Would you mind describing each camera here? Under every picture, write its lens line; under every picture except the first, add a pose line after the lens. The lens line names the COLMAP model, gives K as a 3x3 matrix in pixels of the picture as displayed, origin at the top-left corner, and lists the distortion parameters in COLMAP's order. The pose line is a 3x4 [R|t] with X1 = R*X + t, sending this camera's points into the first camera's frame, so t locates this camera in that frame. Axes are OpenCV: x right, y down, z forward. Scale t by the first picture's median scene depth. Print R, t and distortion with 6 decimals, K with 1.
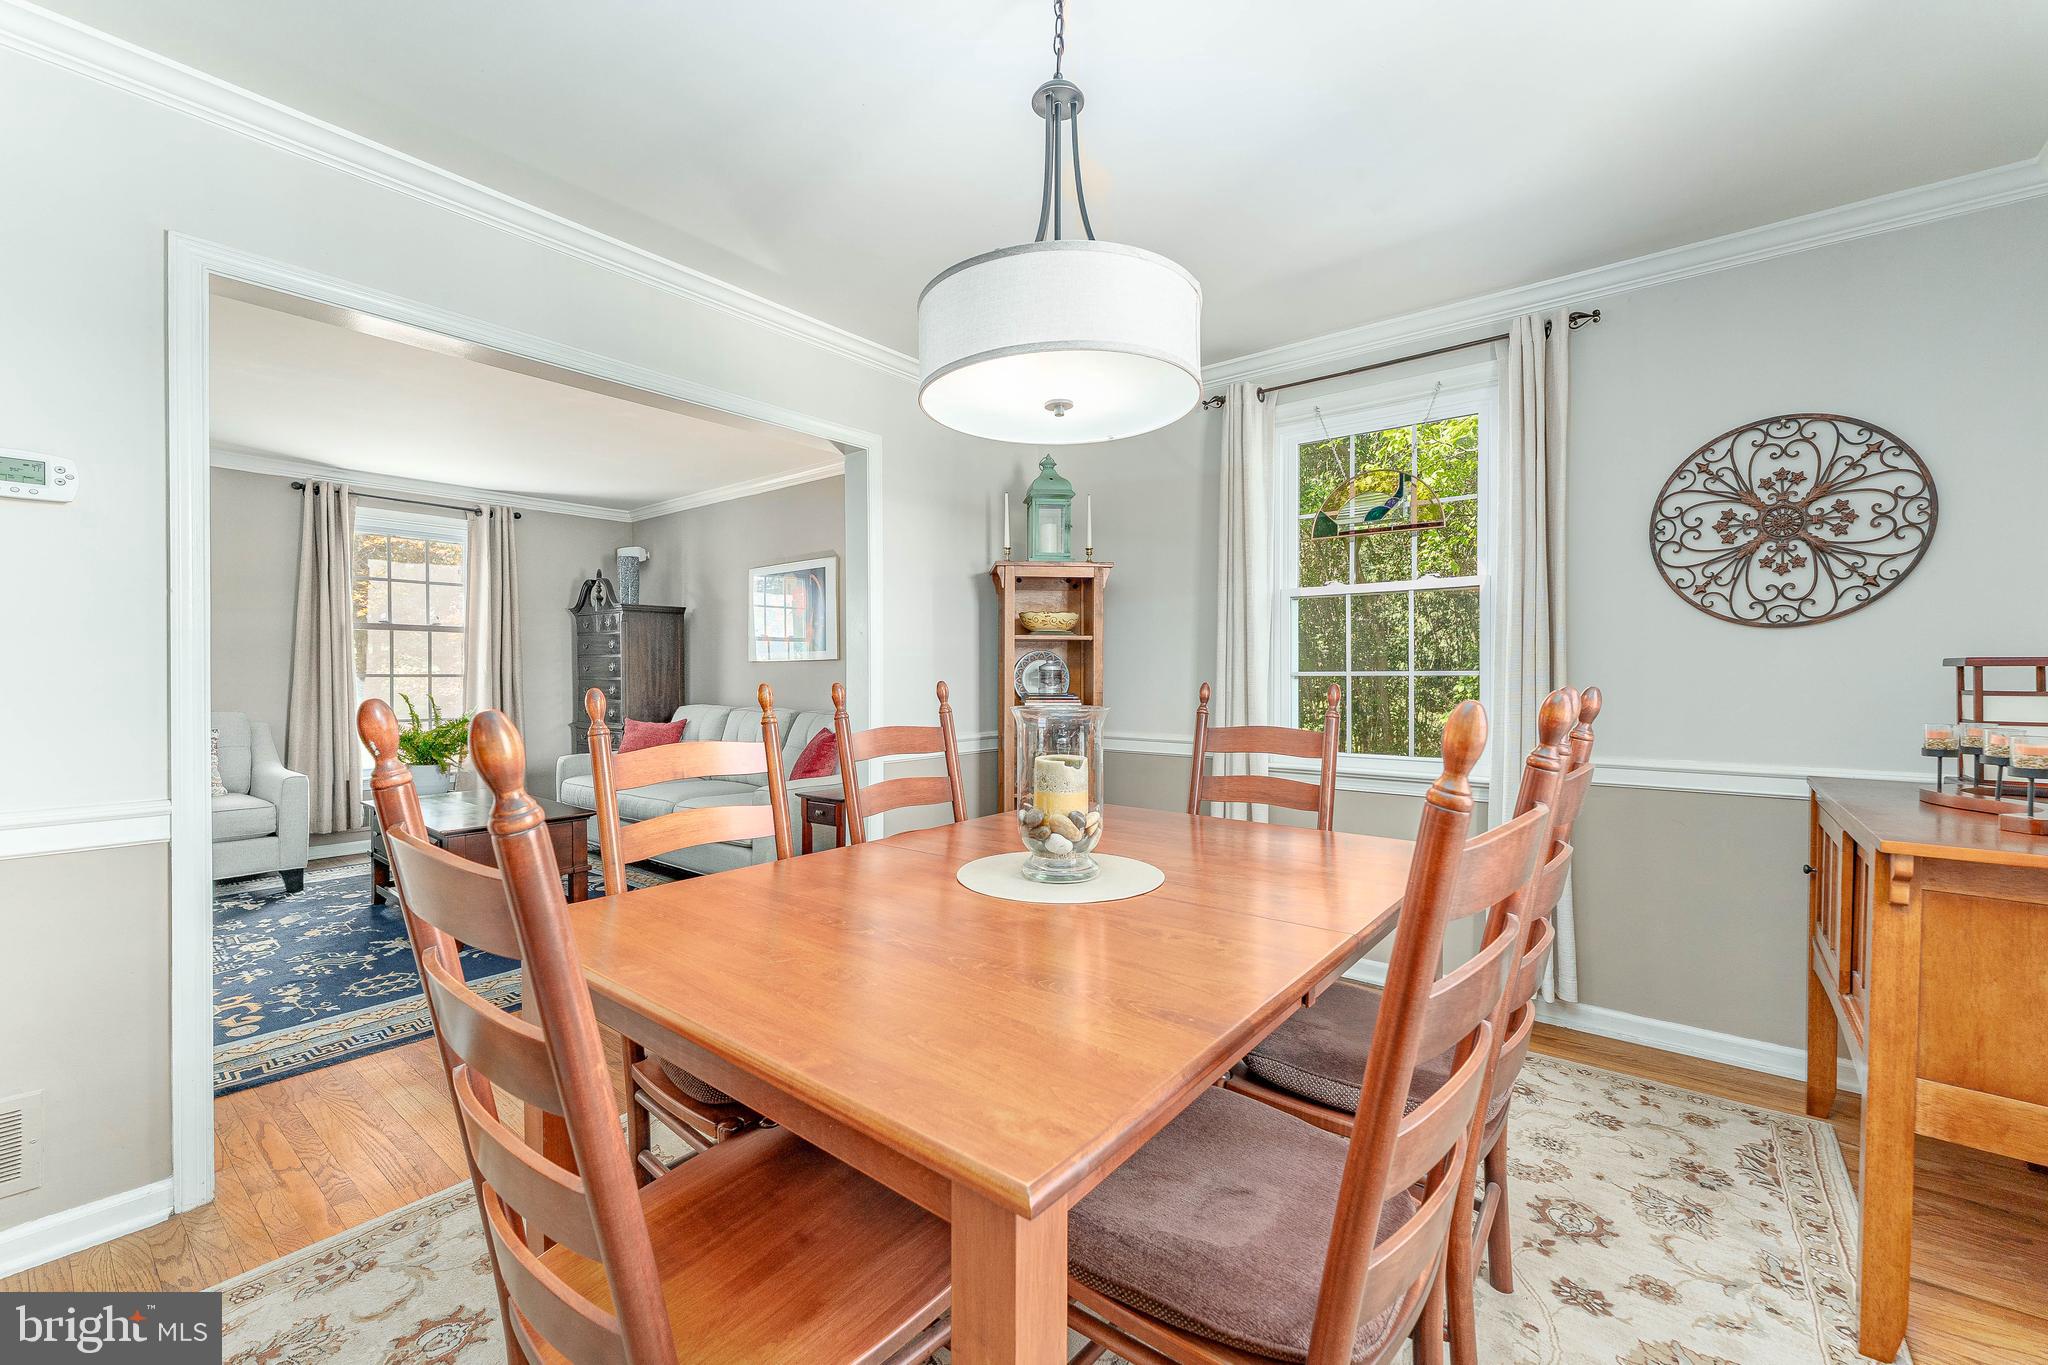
lens RADIAL K [[838.6, 0, 1029.5], [0, 838.6, 684.4], [0, 0, 1]] dist [-0.001154, -0.000136]
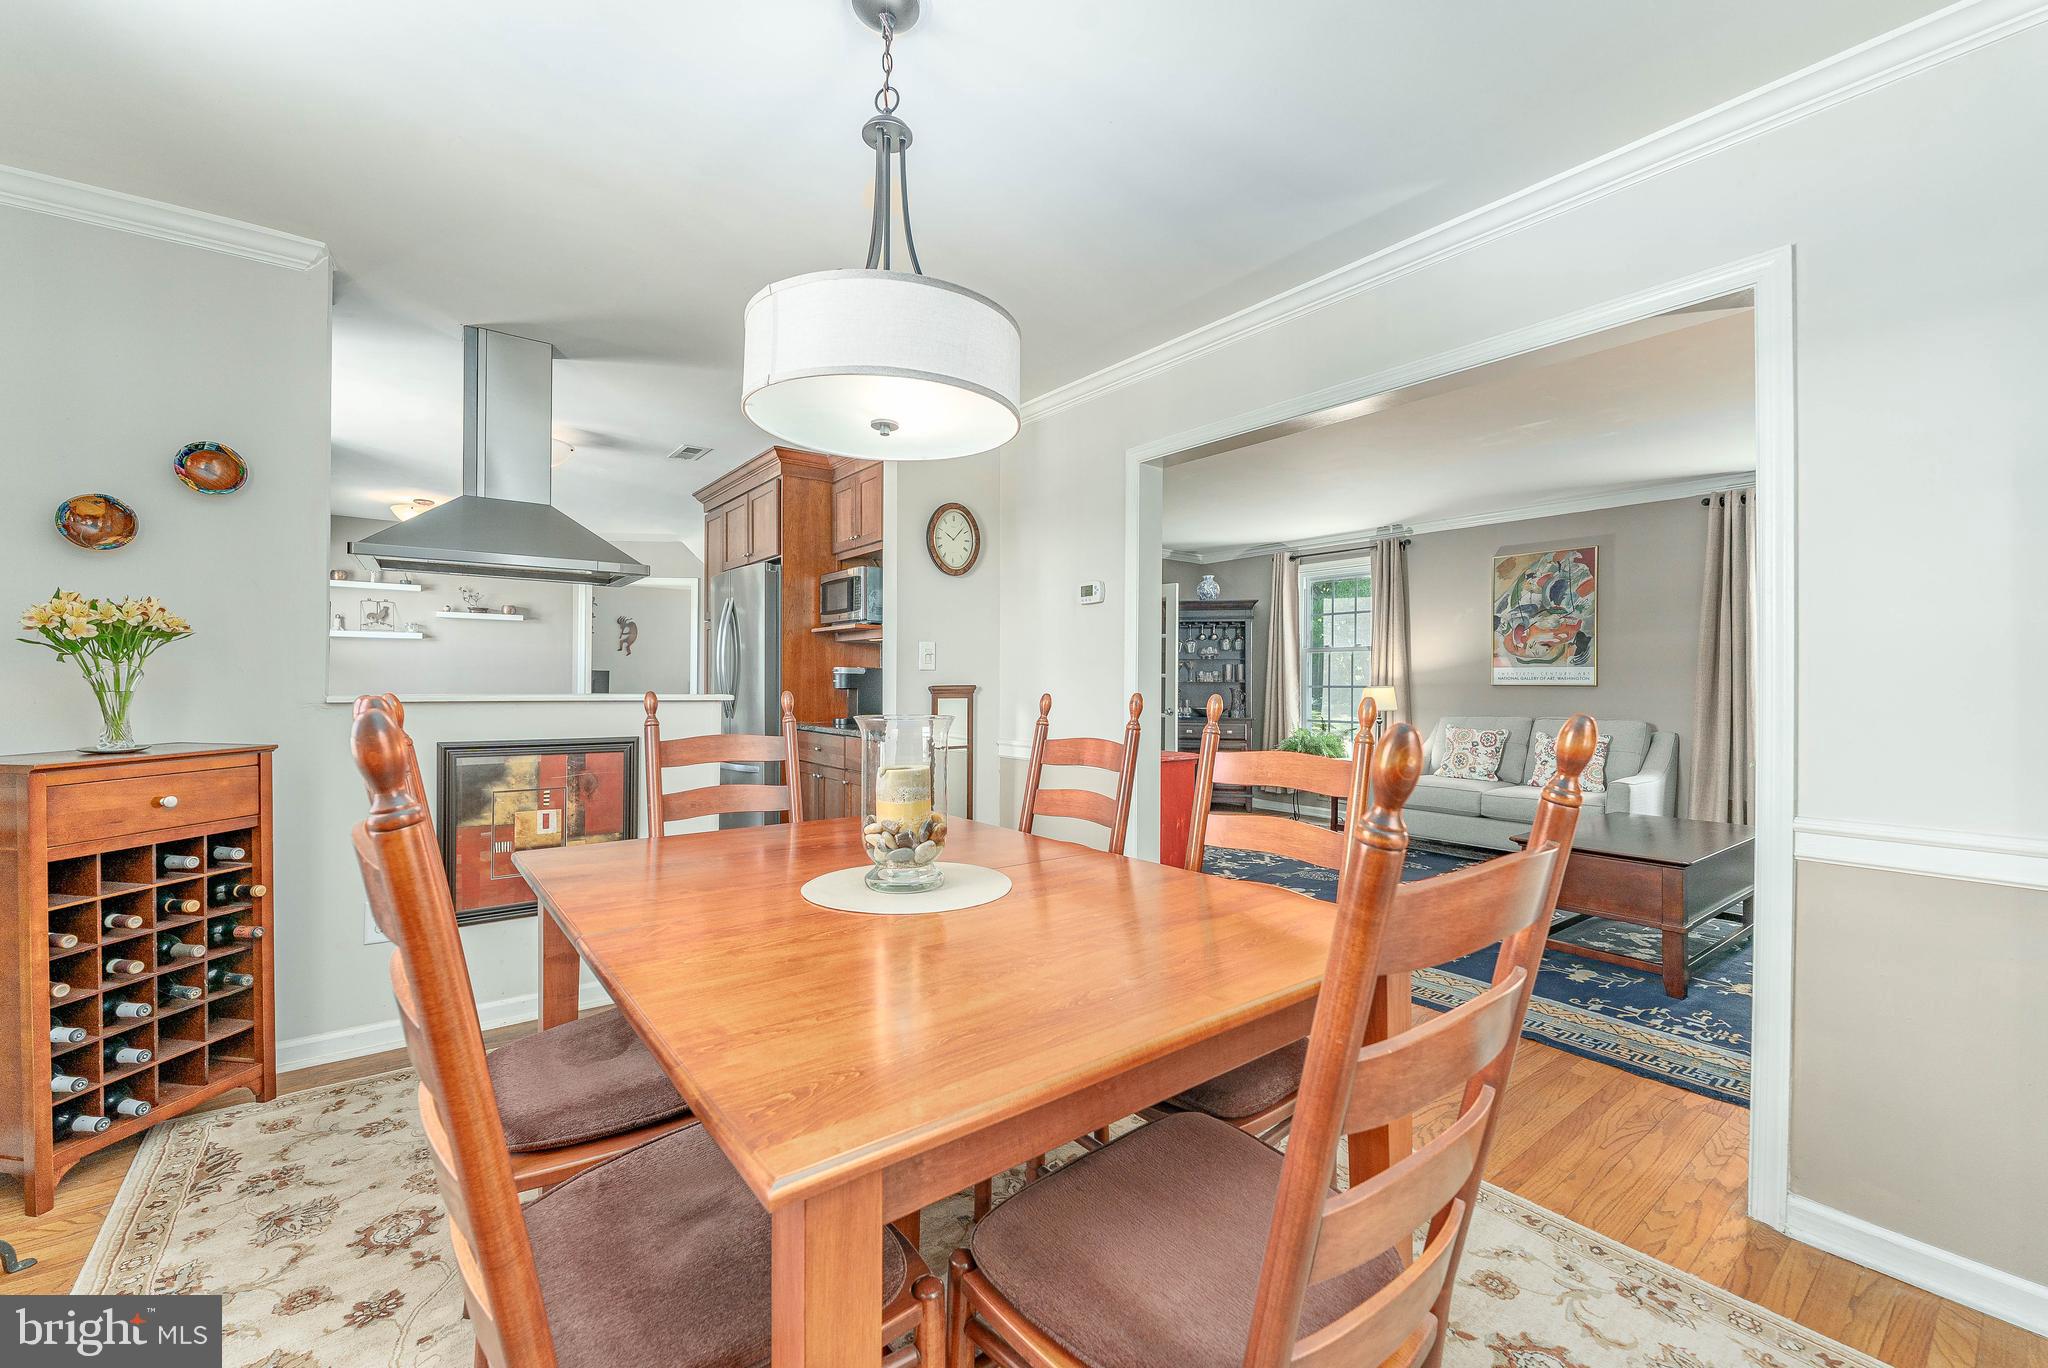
lens RADIAL K [[837.3, 0, 1020.3], [0, 837.3, 684.8], [0, 0, 1]] dist [-0.001828, -0.000593]
pose [[-0.231049, -0.004080, -0.972934, 0.469230], [-0.014129, 0.999900, -0.000837, -0.006510], [0.972840, 0.013554, -0.231083, 0.662383]]
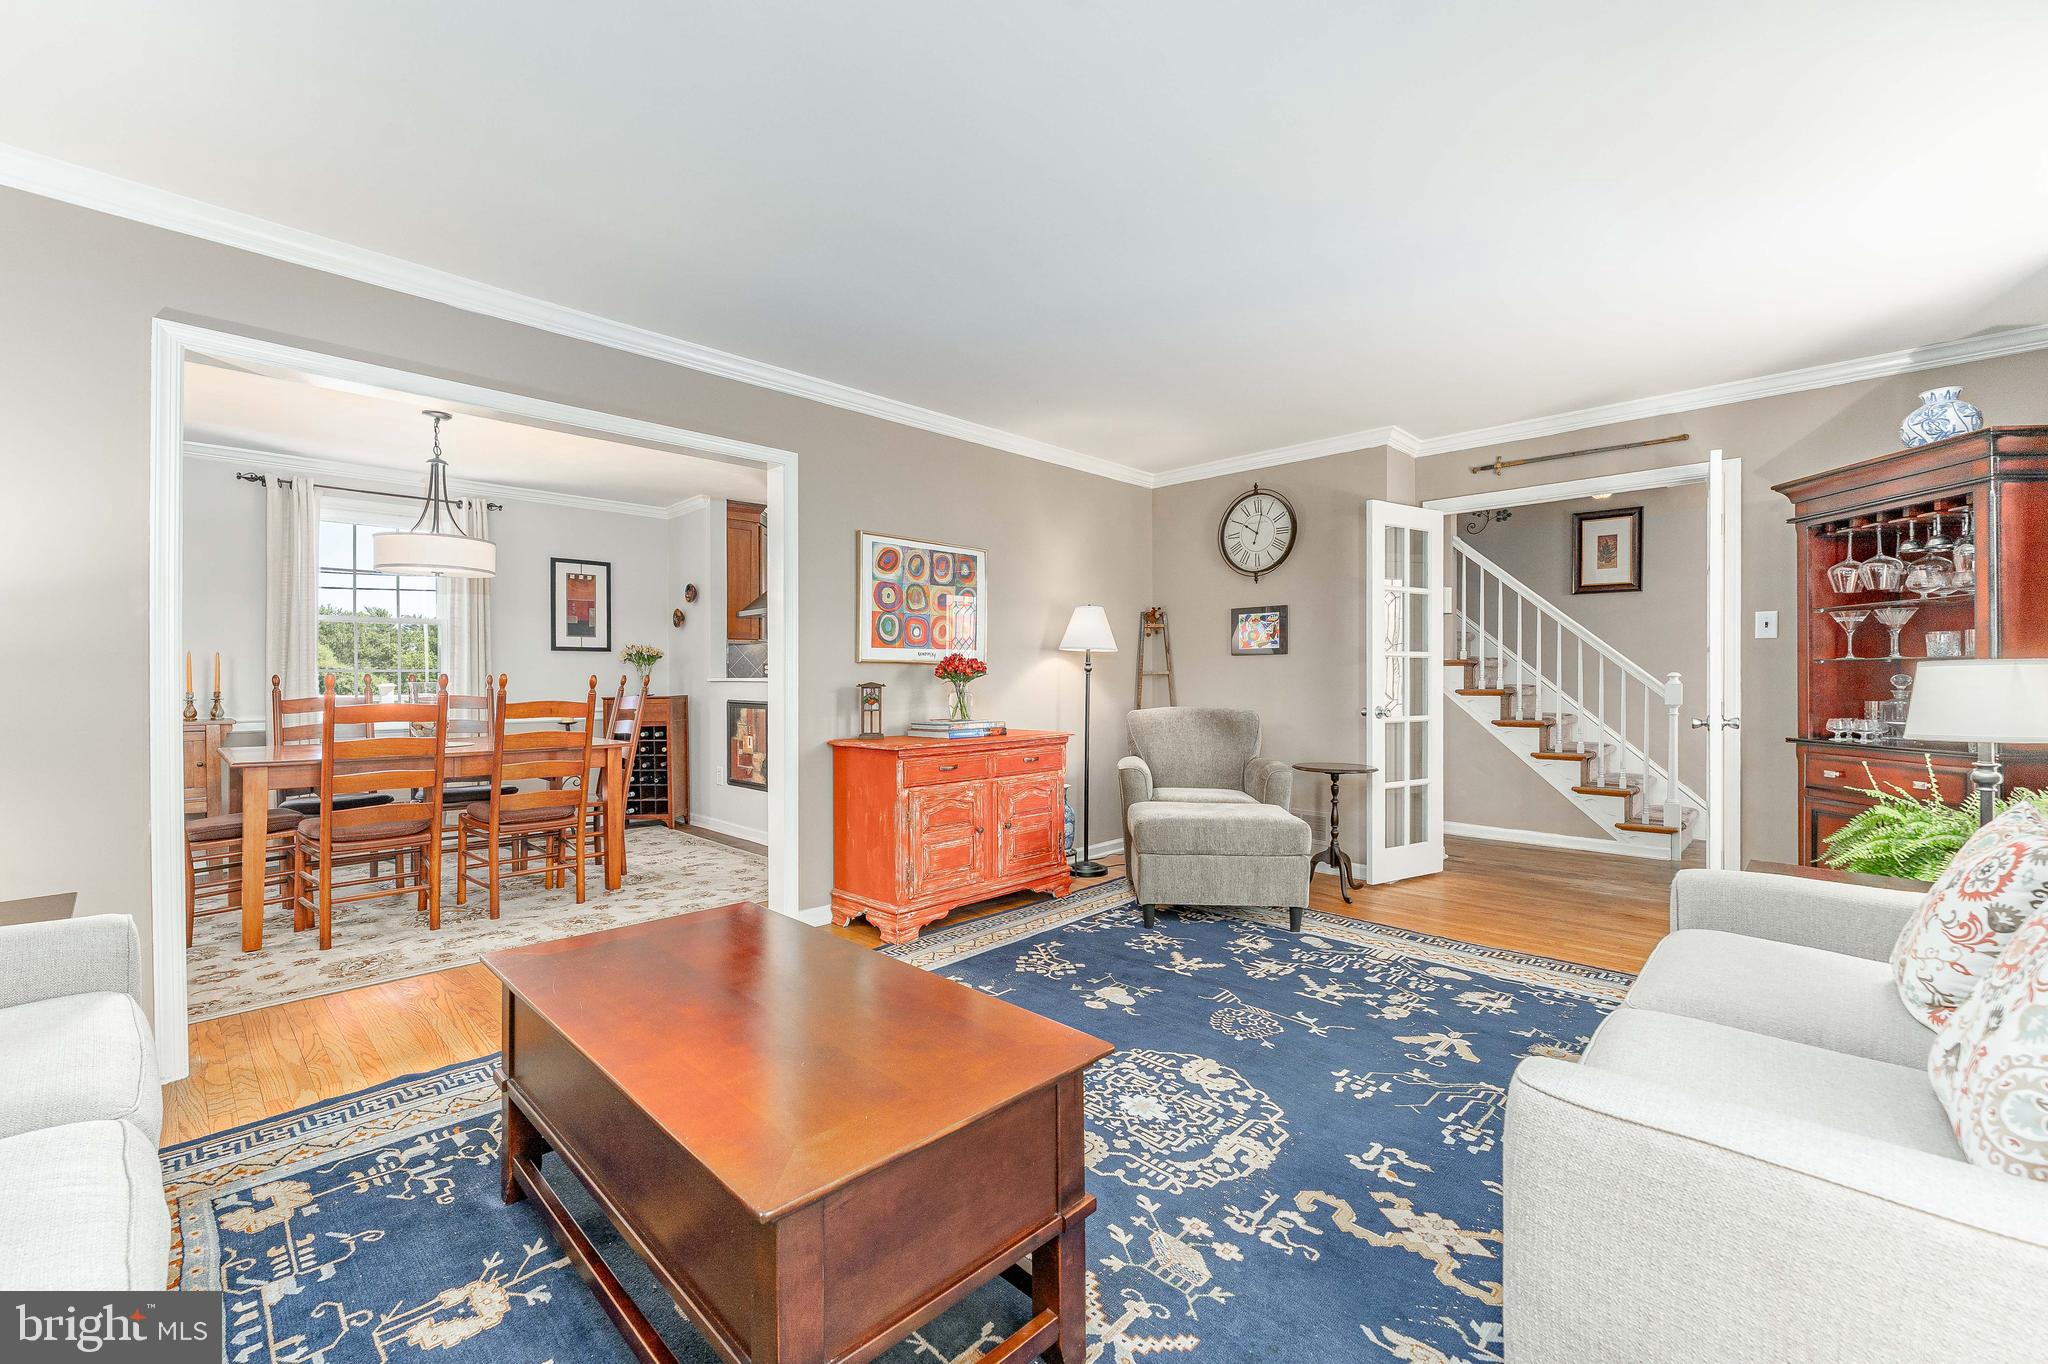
lens RADIAL K [[837.3, 0, 1020.3], [0, 837.3, 682.8], [0, 0, 1]] dist [-0.001828, -0.000593]
pose [[-0.995138, -0.002326, 0.098464, -1.006971], [-0.000622, 0.999850, 0.017328, -0.010676], [-0.098489, 0.017183, -0.994990, 1.679017]]
